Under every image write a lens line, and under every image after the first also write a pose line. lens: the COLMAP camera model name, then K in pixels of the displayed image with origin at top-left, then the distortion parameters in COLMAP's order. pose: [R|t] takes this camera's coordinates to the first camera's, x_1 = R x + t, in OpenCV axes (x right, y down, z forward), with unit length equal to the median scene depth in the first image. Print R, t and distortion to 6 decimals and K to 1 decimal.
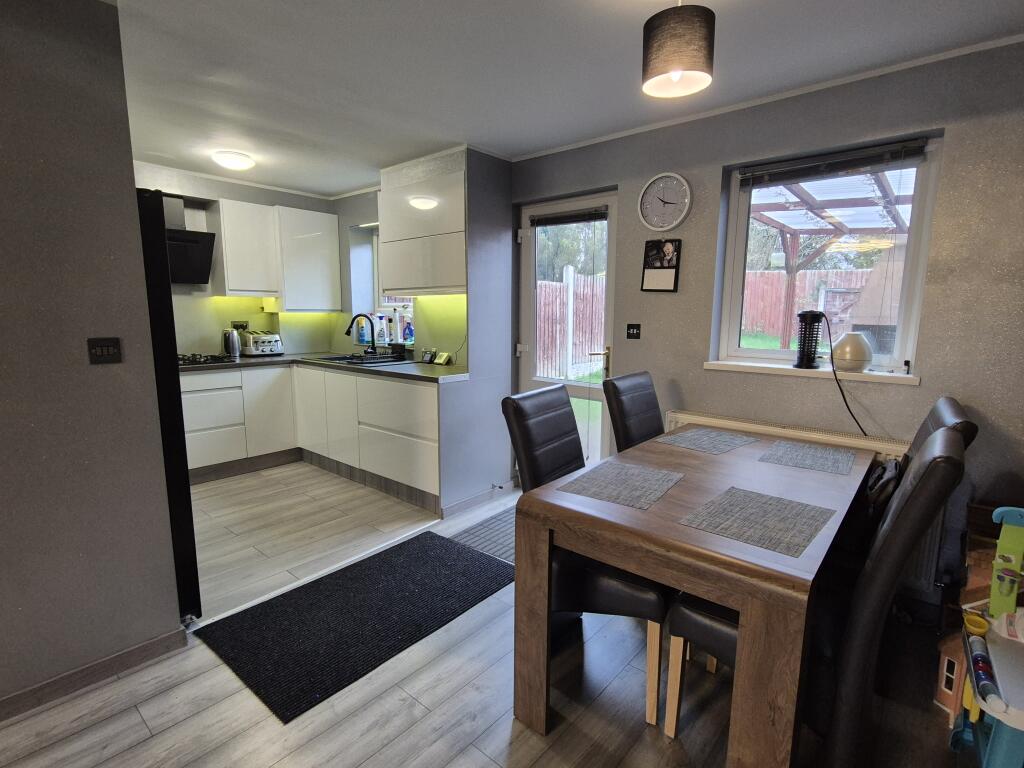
lens RADIAL K [[510.8, 0, 516.3], [0, 510.8, 389.4], [0, 0, 1]] dist [0.004224, -0.000497]
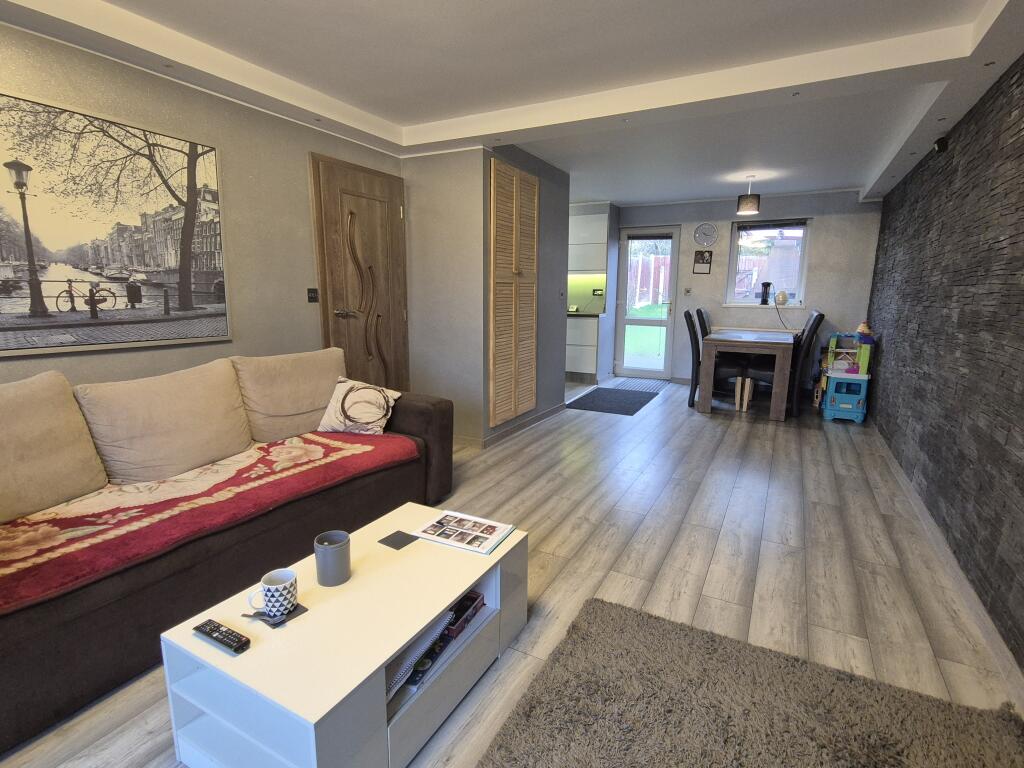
lens RADIAL K [[510.8, 0, 513.5], [0, 510.8, 386.0], [0, 0, 1]] dist [0.004224, -0.000497]
pose [[0.978557, -0.038221, 0.202398, -1.172109], [0.031458, 0.998837, 0.036527, 0.227996], [-0.203559, -0.029377, 0.978622, -1.230670]]
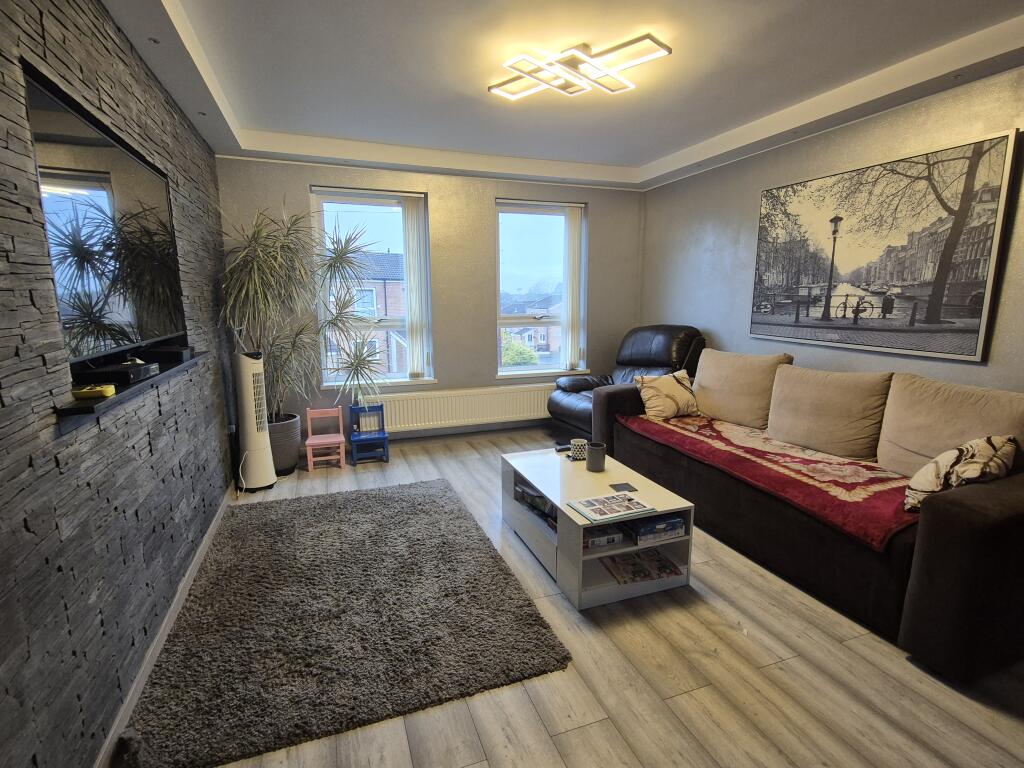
lens RADIAL K [[510.8, 0, 515.0], [0, 510.8, 383.0], [0, 0, 1]] dist [0.004224, -0.000497]
pose [[-0.485773, 0.136939, -0.863292, 2.987995], [-0.140006, 0.962710, 0.231490, -0.455496], [0.862800, 0.233318, -0.448486, 3.232056]]
